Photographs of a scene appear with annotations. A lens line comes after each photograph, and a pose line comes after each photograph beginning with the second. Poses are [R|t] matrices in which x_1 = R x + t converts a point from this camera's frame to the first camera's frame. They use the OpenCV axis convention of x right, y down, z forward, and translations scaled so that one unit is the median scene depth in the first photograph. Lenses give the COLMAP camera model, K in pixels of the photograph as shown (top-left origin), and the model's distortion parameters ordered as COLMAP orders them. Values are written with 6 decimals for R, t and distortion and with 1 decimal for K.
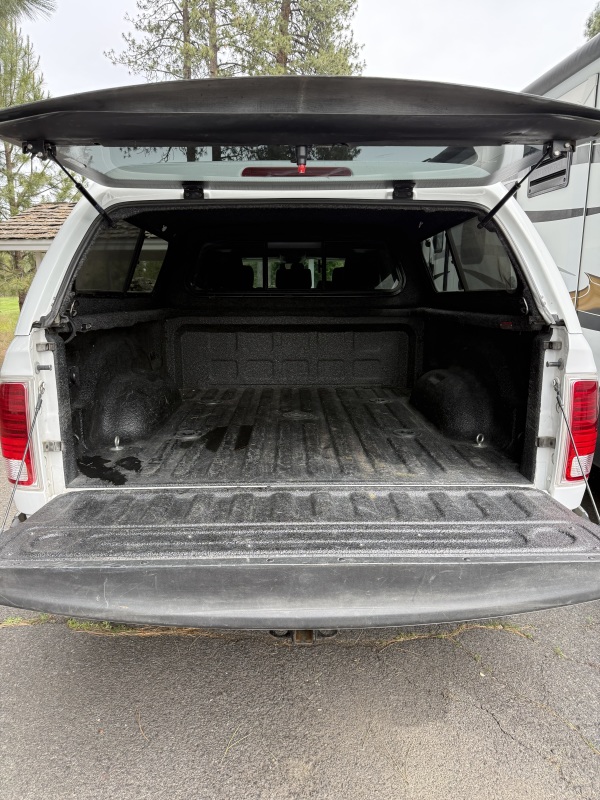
lens RADIAL K [[544.8, 0, 283.3], [0, 544.8, 397.1], [0, 0, 1]] dist [0.051320, -0.068491]
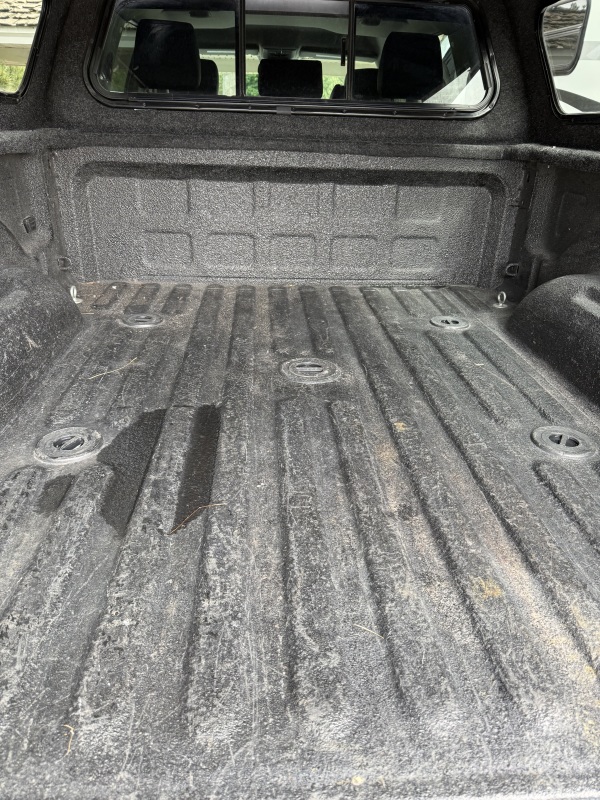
lens RADIAL K [[544.8, 0, 283.3], [0, 544.8, 397.1], [0, 0, 1]] dist [0.051320, -0.068491]
pose [[0.998119, 0.006171, 0.060987, -0.023919], [-0.022624, 0.961761, 0.272954, -0.064806], [-0.056970, -0.273821, 0.960092, 0.424601]]
